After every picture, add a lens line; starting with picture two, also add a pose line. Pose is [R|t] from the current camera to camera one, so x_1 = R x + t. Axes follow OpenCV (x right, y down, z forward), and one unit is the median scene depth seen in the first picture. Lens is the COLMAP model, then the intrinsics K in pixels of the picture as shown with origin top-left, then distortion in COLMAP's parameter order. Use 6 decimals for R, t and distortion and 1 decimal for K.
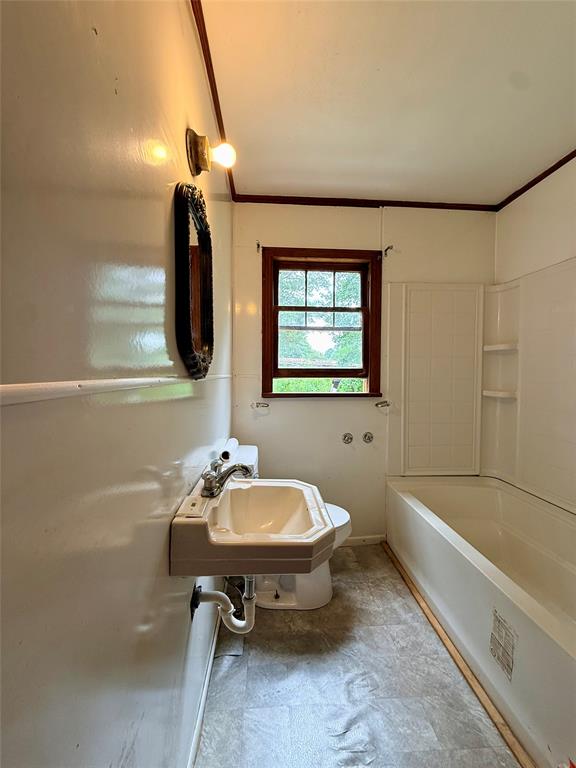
lens RADIAL K [[306.5, 0, 286.4], [0, 306.5, 382.8], [0, 0, 1]] dist [-0.007145, -0.000580]
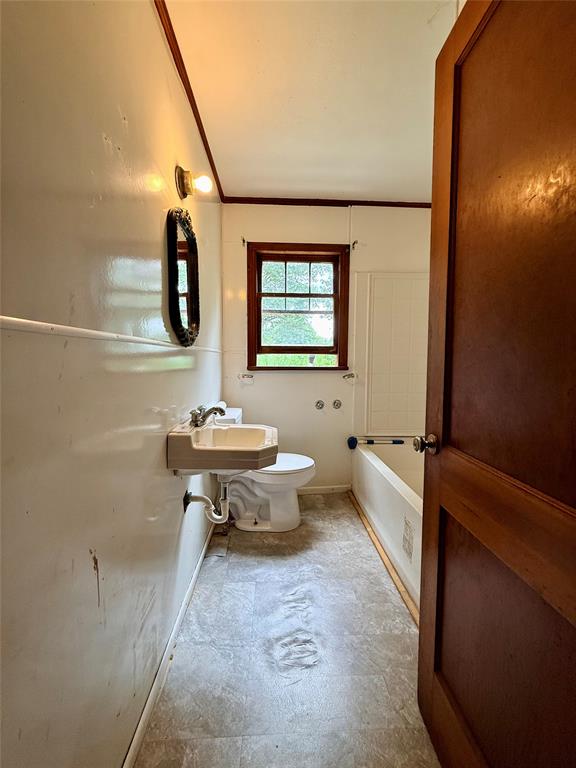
lens RADIAL K [[306.5, 0, 287.3], [0, 306.5, 383.5], [0, 0, 1]] dist [-0.007145, -0.000580]
pose [[0.999914, 0.002114, -0.012905, 0.127075], [-0.001500, 0.998876, 0.047375, 0.060168], [0.012991, -0.047351, 0.998794, -0.272714]]
